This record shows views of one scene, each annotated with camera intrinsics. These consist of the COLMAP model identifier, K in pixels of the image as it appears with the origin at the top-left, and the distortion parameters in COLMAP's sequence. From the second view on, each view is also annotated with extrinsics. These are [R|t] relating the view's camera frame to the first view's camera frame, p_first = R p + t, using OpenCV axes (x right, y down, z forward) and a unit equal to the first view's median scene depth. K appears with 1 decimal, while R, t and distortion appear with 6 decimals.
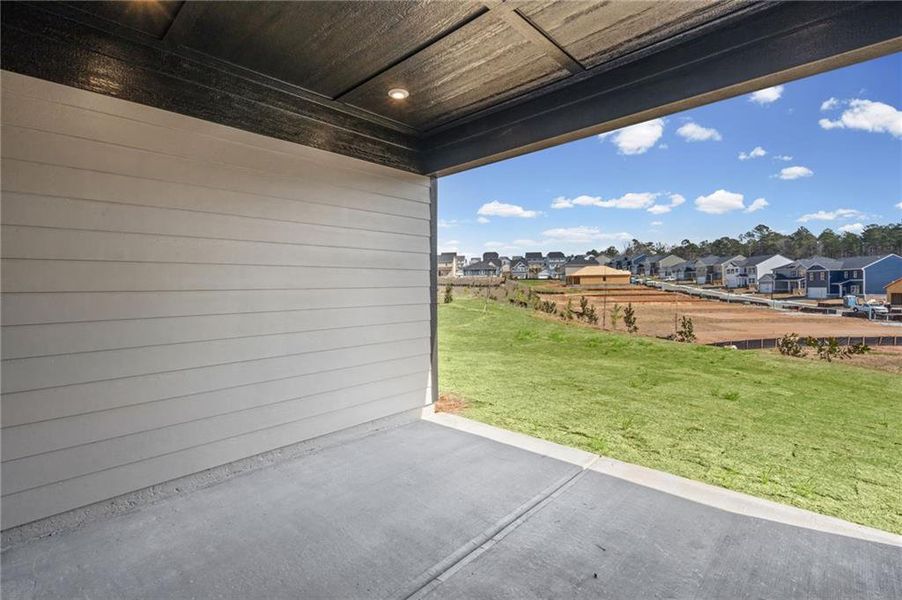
lens RADIAL K [[412.1, 0, 447.1], [0, 412.1, 300.3], [0, 0, 1]] dist [0.000727, 0.000346]
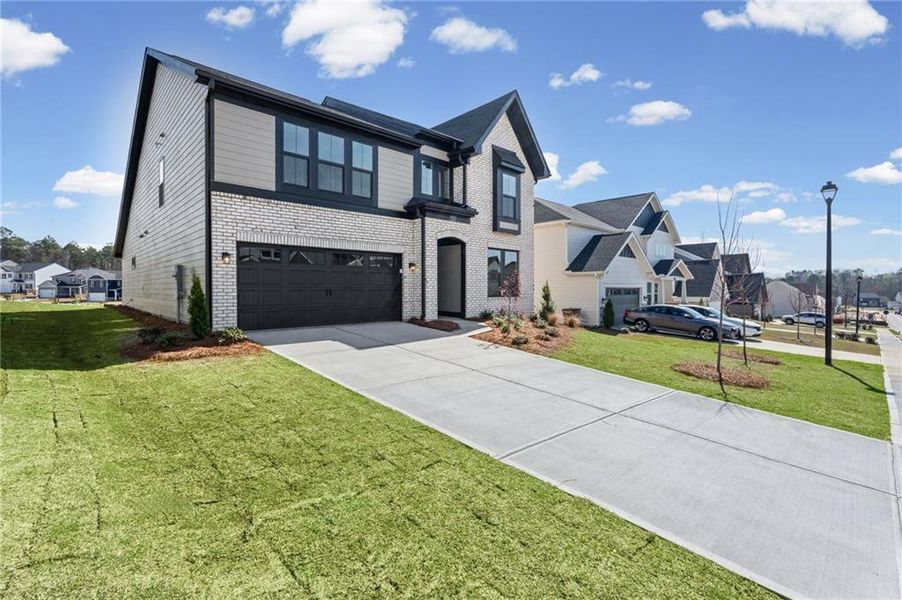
lens RADIAL K [[405.8, 0, 447.6], [0, 405.8, 298.5], [0, 0, 1]] dist [-0.001978, 0.000573]
pose [[0.055424, -0.002411, 0.998460, -0.253346], [0.027754, 0.999614, 0.000873, 0.013128], [-0.998077, 0.027663, 0.055469, -0.124309]]
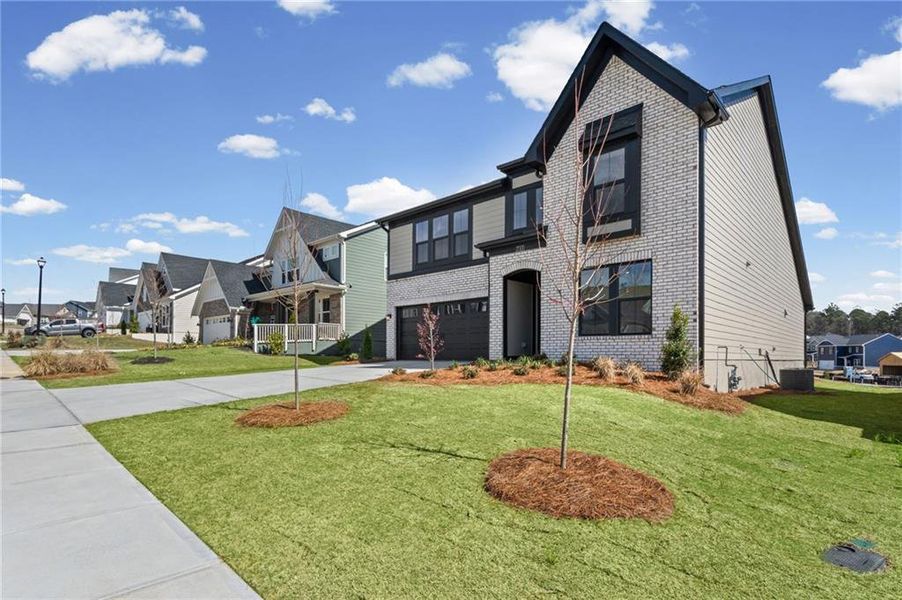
lens RADIAL K [[451.9, 0, 442.1], [0, 451.9, 352.1], [0, 0, 1]] dist [0.002268, 0.000838]
pose [[0.999550, 0.023820, -0.018222, -0.137905], [-0.024381, 0.999214, -0.031248, 0.021833], [0.017463, 0.031678, 0.999346, -0.251467]]
